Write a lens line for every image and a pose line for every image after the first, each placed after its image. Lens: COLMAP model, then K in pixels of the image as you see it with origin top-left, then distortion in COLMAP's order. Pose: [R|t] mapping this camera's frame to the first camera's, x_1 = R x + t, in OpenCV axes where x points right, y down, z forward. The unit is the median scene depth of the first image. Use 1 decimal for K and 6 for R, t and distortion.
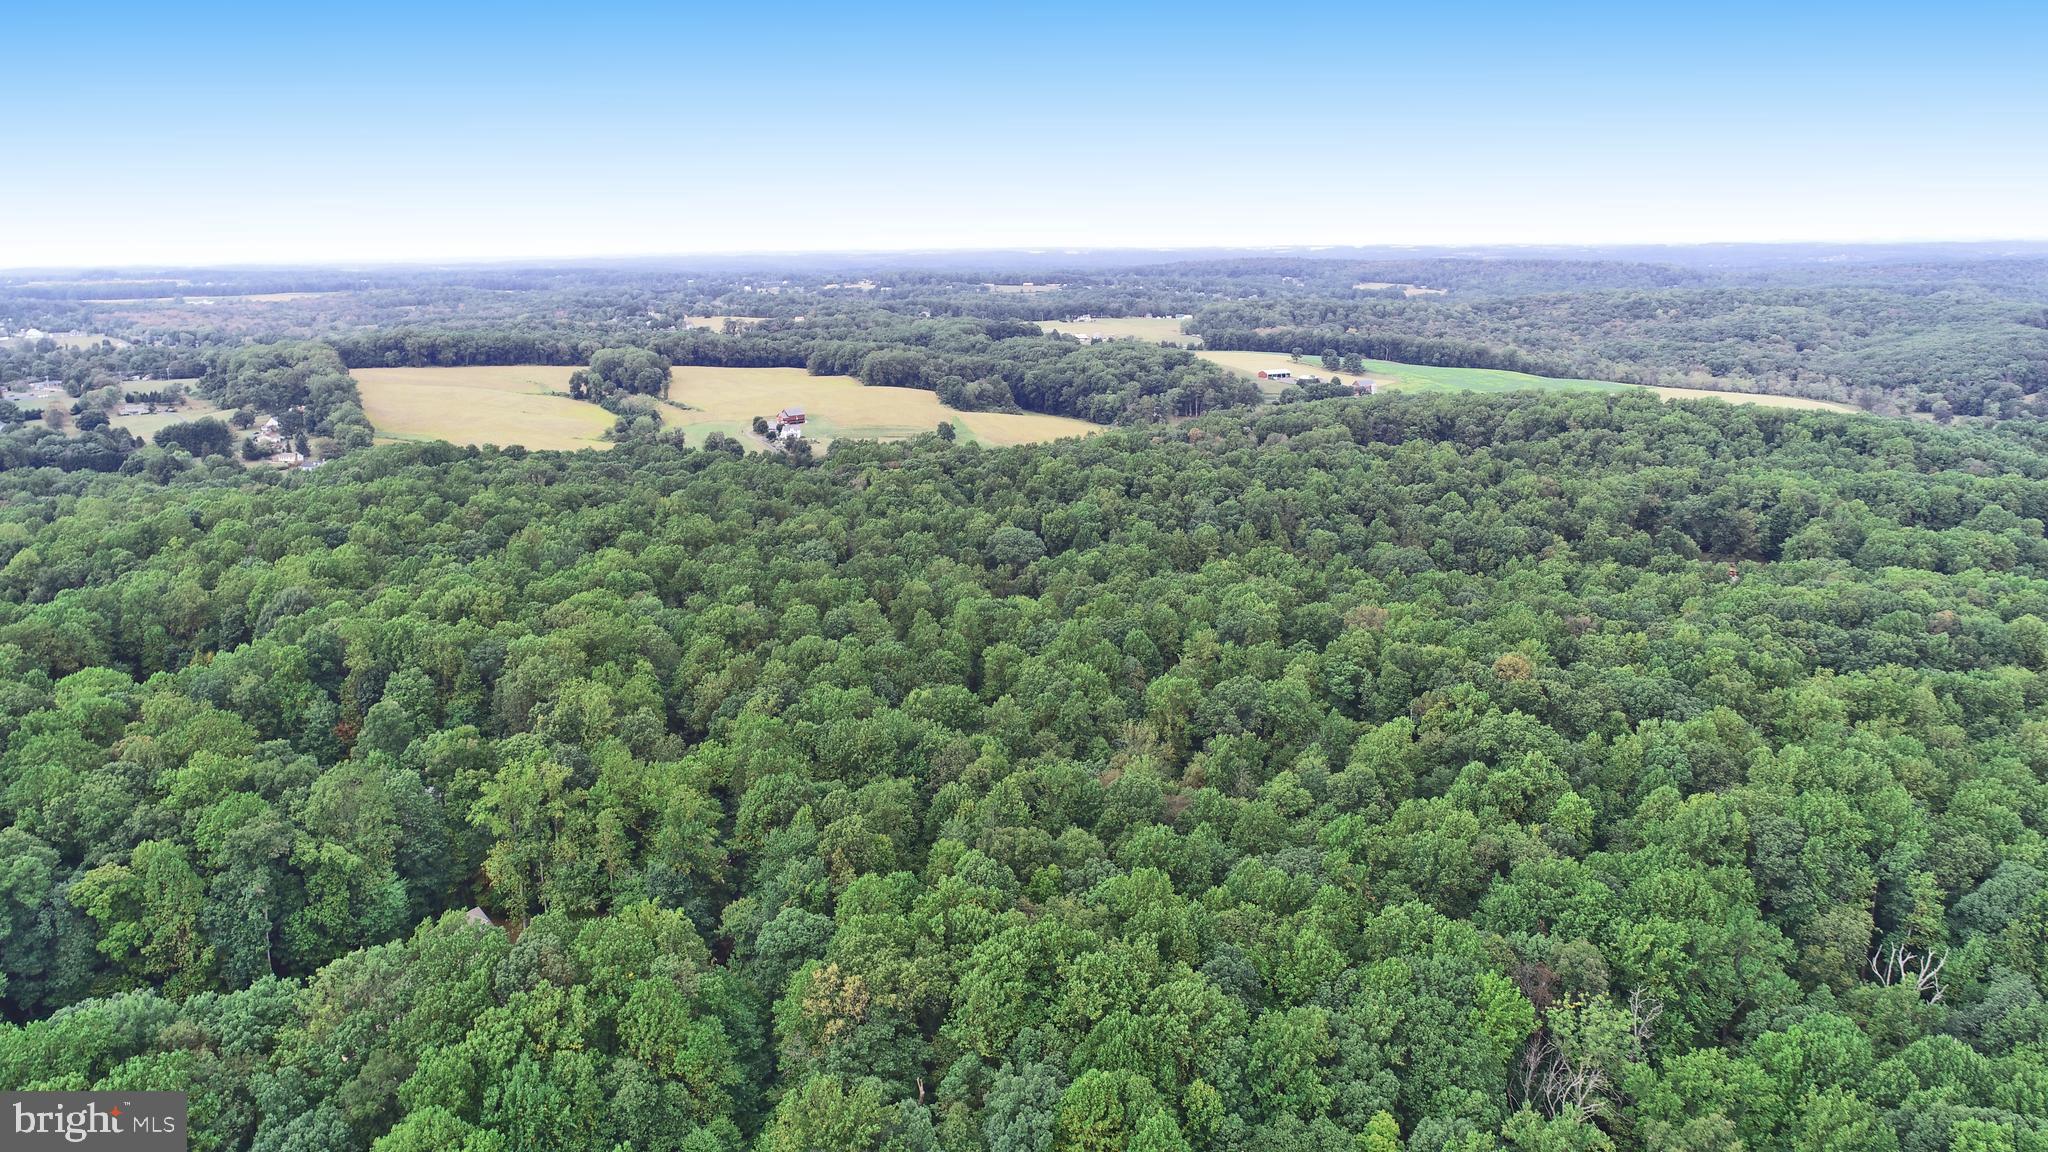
lens RADIAL K [[1376.4, 0, 1024.0], [0, 1376.4, 576.0], [0, 0, 1]] dist [-0.004033, -0.000704]
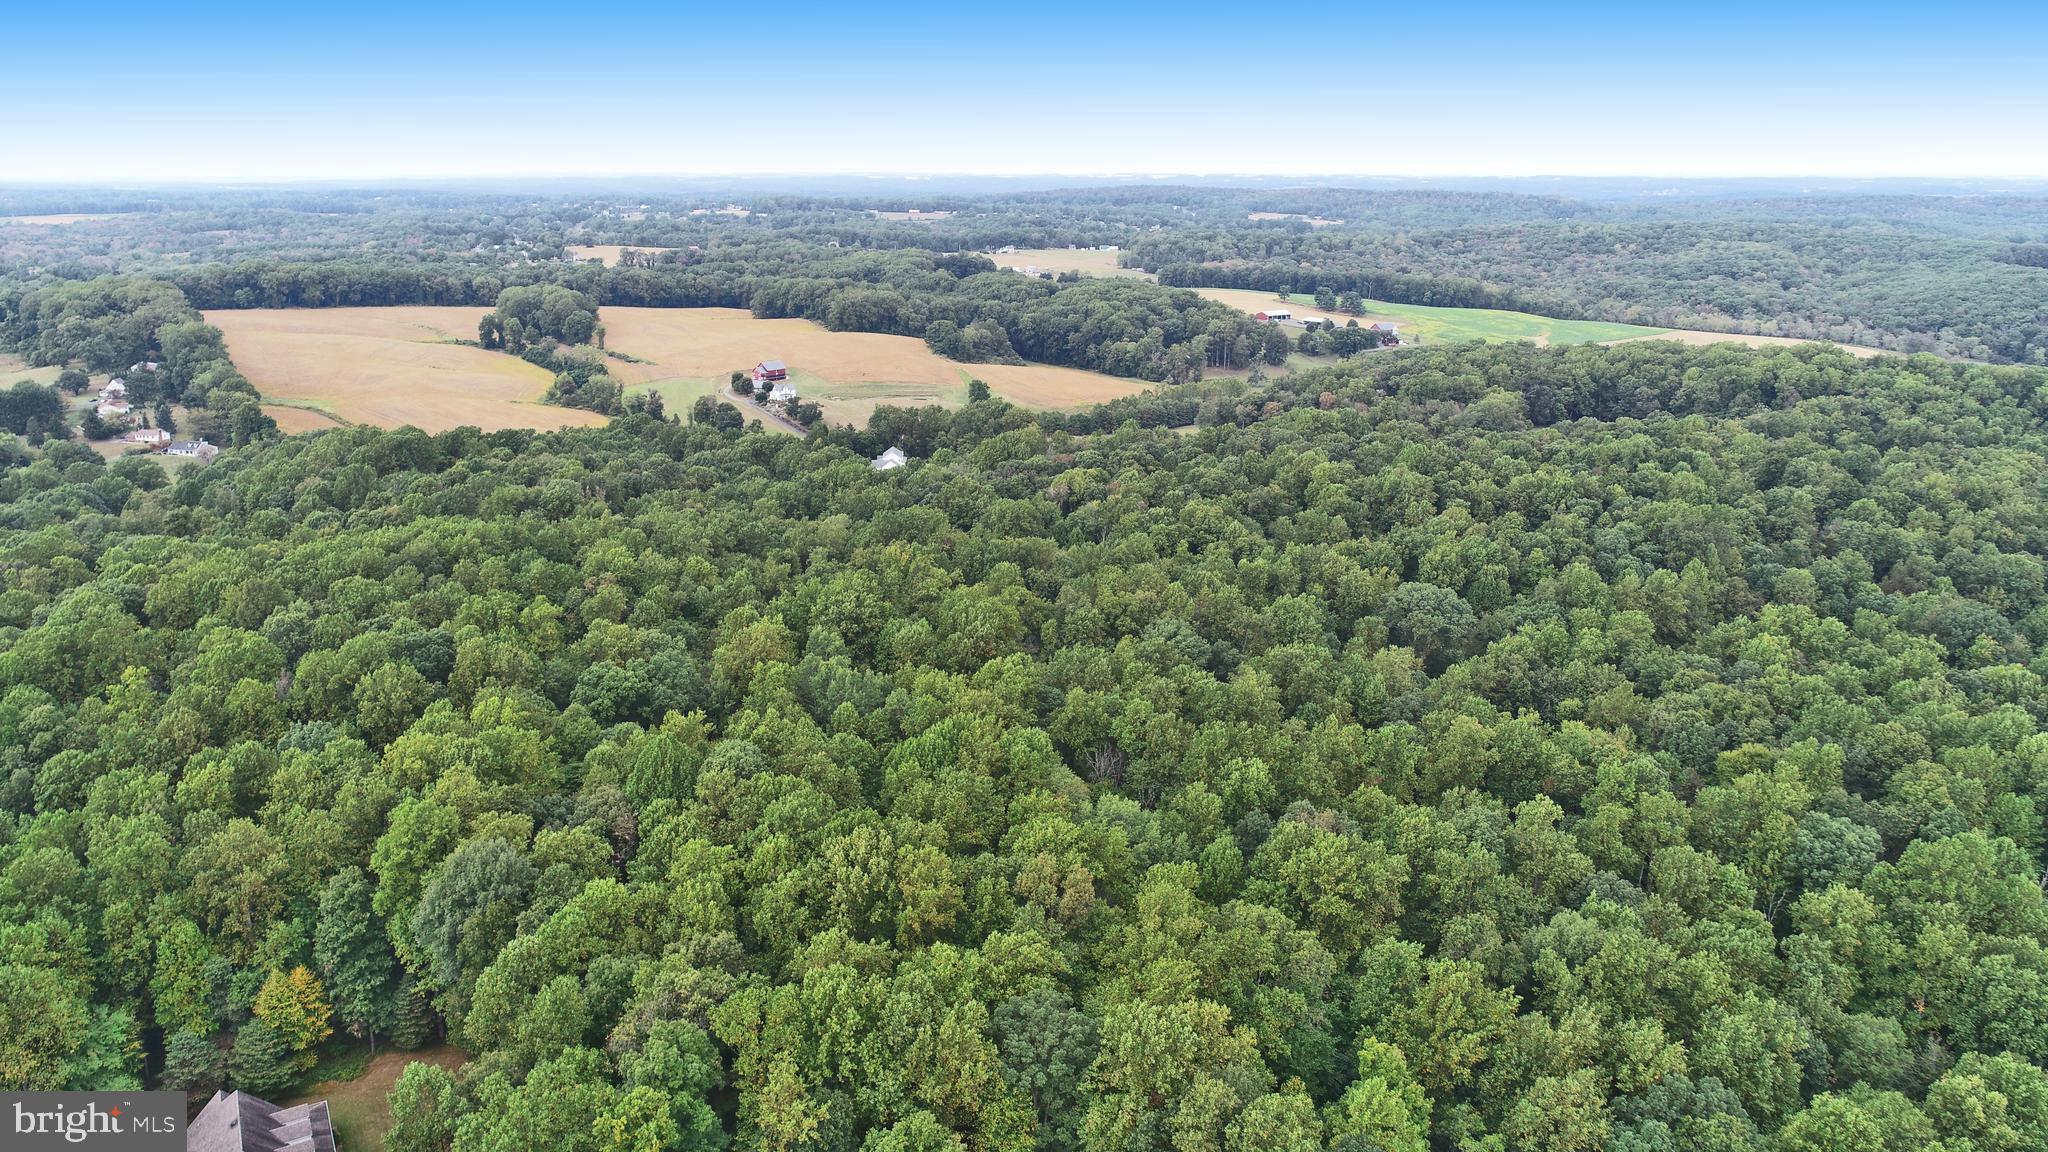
lens RADIAL K [[1376.4, 0, 1024.0], [0, 1376.4, 576.0], [0, 0, 1]] dist [-0.004033, -0.000704]
pose [[0.992667, -0.022844, 0.118706, -0.096608], [0.016842, 0.998540, 0.051320, -0.026263], [-0.119705, -0.048944, 0.991602, 0.120746]]
